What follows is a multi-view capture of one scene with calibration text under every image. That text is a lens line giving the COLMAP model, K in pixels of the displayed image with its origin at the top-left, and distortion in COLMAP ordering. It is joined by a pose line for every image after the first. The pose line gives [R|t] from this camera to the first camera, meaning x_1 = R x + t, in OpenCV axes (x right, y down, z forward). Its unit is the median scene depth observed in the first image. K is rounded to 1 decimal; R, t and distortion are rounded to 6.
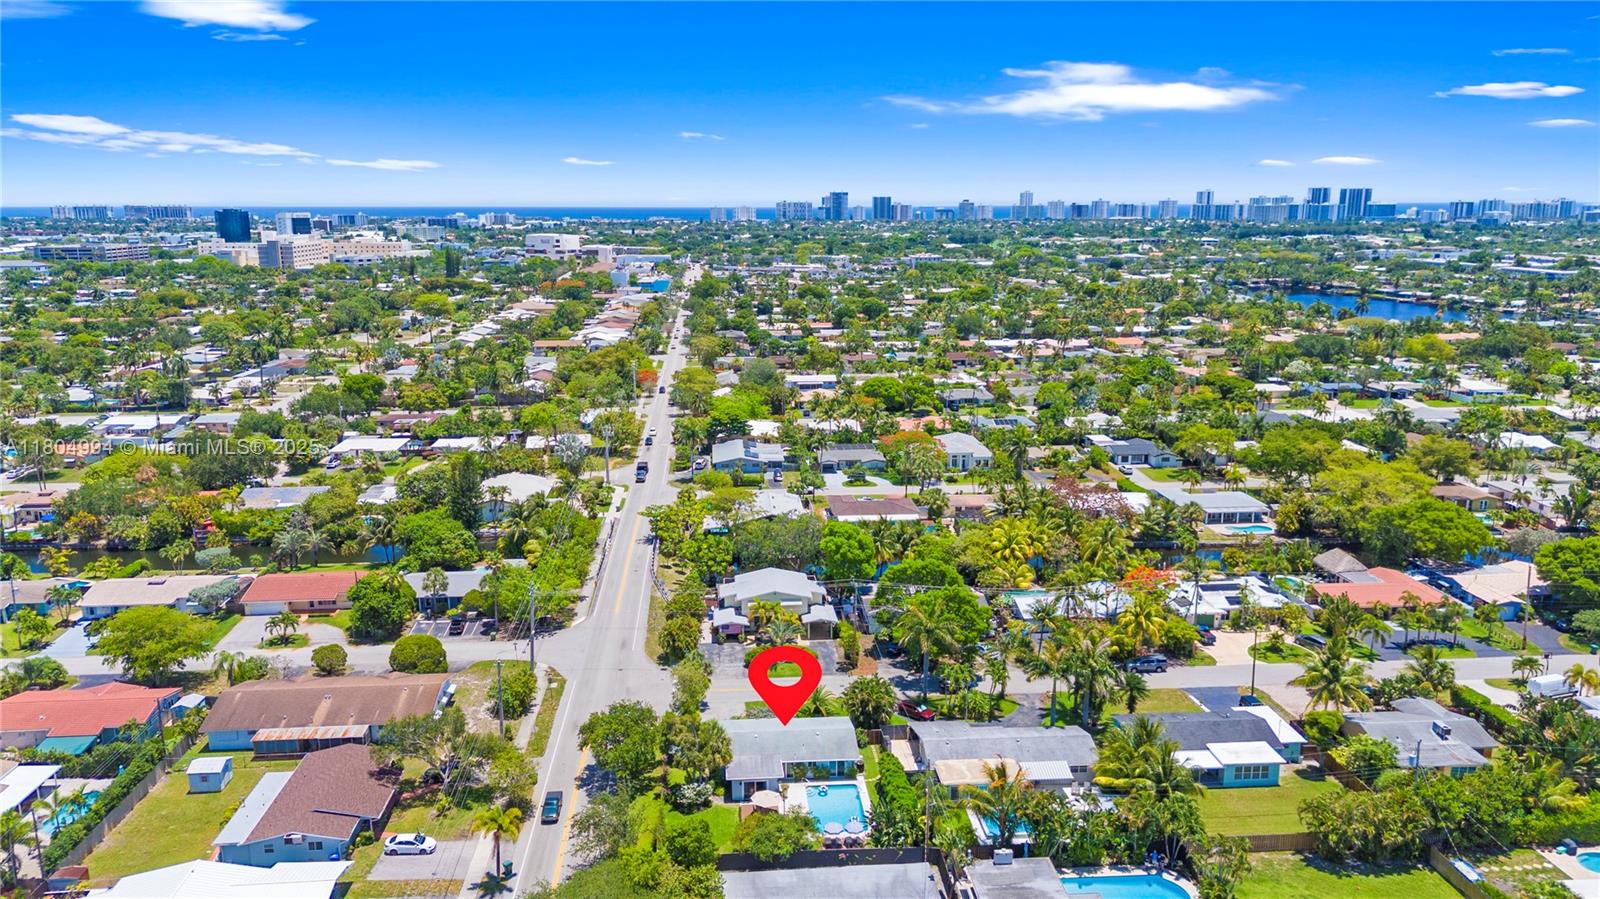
lens RADIAL K [[1132.2, 0, 790.8], [0, 1132.2, 413.3], [0, 0, 1]] dist [0.054845, -0.048912]
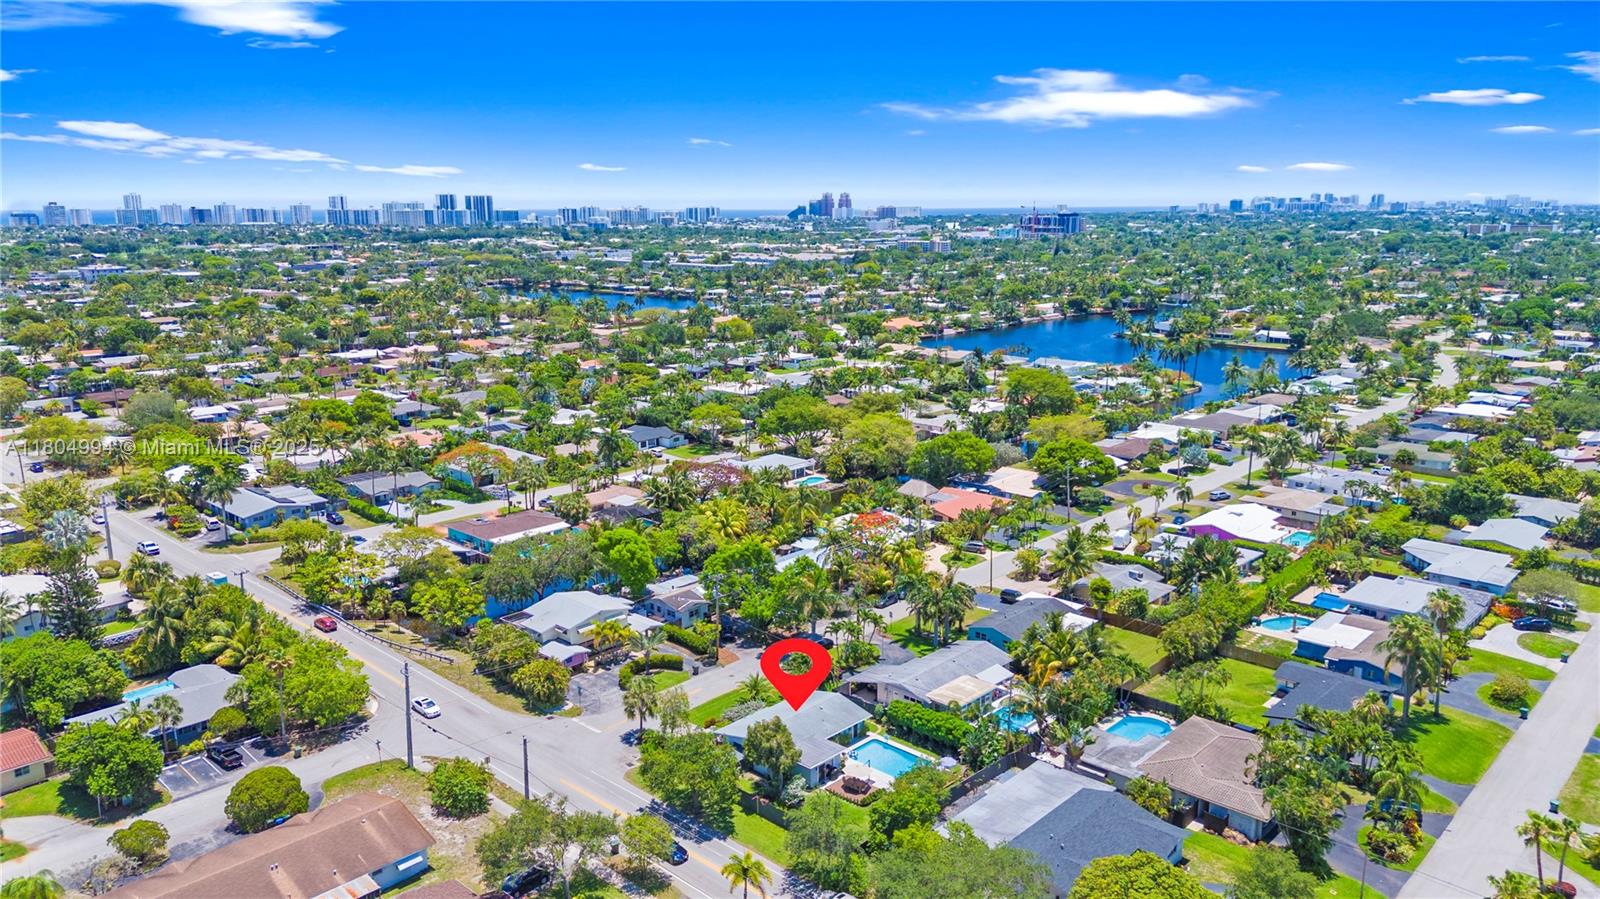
lens RADIAL K [[1132.2, 0, 795.5], [0, 1132.2, 435.3], [0, 0, 1]] dist [0.054845, -0.048912]
pose [[0.738146, -0.134839, 0.661029, -0.457951], [0.125774, 0.990149, 0.061527, -0.024443], [-0.662814, 0.037725, 0.747833, 0.154906]]
